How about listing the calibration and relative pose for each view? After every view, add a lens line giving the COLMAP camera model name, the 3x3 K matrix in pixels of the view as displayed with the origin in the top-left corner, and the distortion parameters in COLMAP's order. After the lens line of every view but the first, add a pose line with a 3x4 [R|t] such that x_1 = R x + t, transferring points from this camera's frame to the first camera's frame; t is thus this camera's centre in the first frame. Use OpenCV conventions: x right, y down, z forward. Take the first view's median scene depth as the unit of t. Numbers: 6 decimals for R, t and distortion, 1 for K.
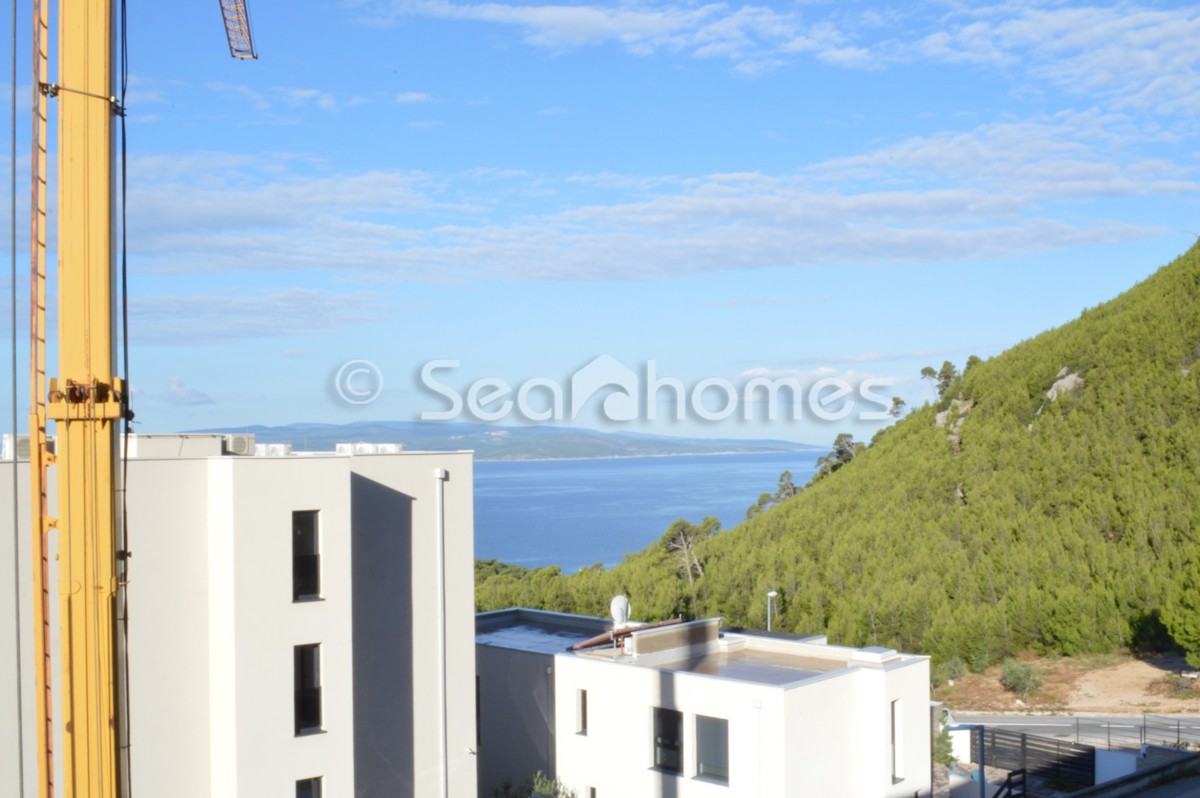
lens RADIAL K [[1258.6, 0, 611.3], [0, 1258.6, 405.1], [0, 0, 1]] dist [-0.056164, 0.000000]
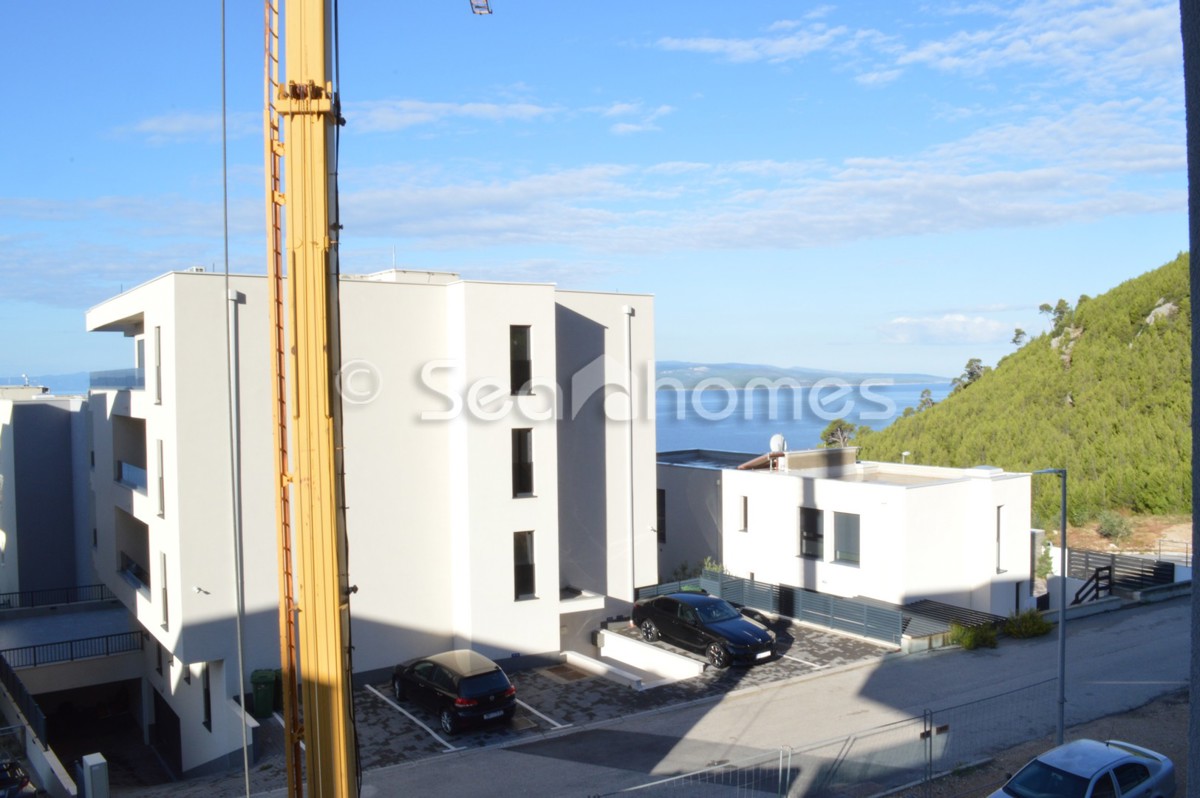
lens RADIAL K [[972.9, 0, 612.9], [0, 972.9, 393.4], [0, 0, 1]] dist [-0.080729, 0.011255]
pose [[0.984323, 0.002729, -0.176355, 0.019864], [0.006401, 0.998669, 0.051180, 0.075444], [0.176260, -0.051507, 0.982995, 0.020496]]
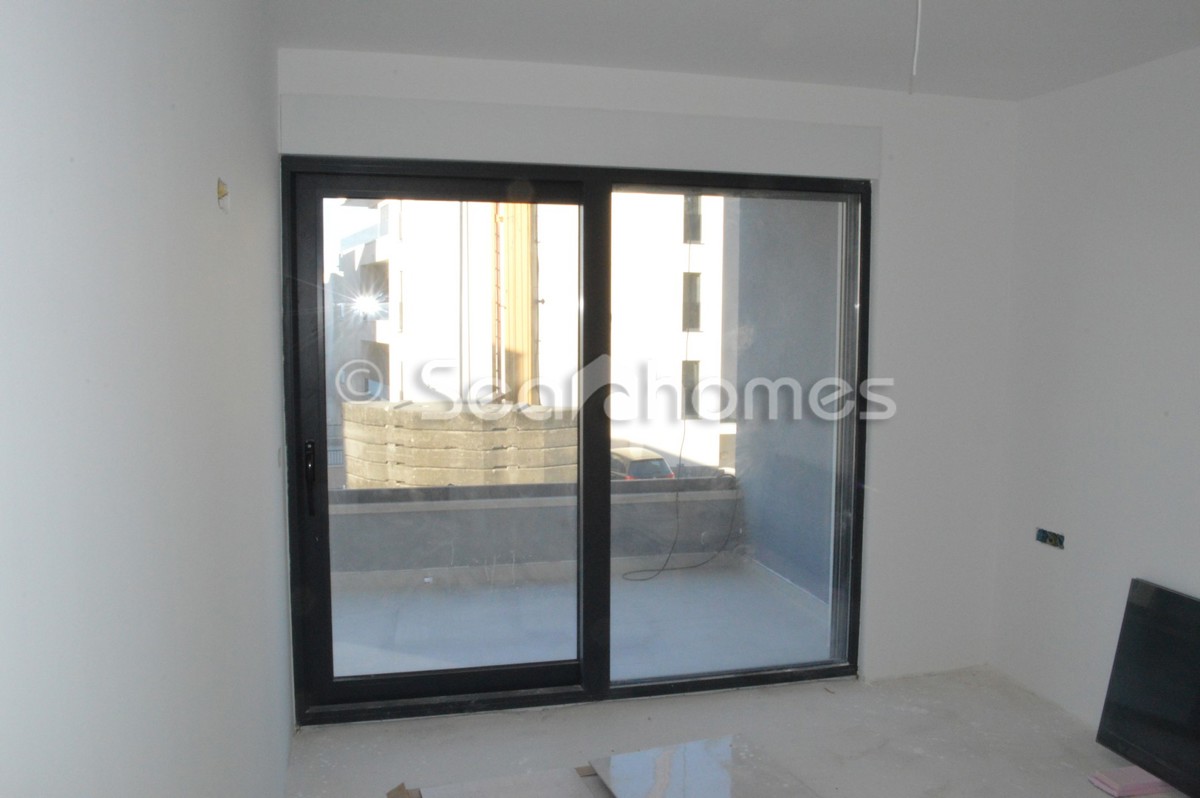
lens RADIAL K [[972.9, 0, 602.7], [0, 972.9, 394.0], [0, 0, 1]] dist [-0.080729, 0.011255]
pose [[0.922195, 0.051177, -0.383325, 0.083996], [-0.005411, 0.992815, 0.119533, 0.143348], [0.386688, -0.108159, 0.915846, -0.098361]]
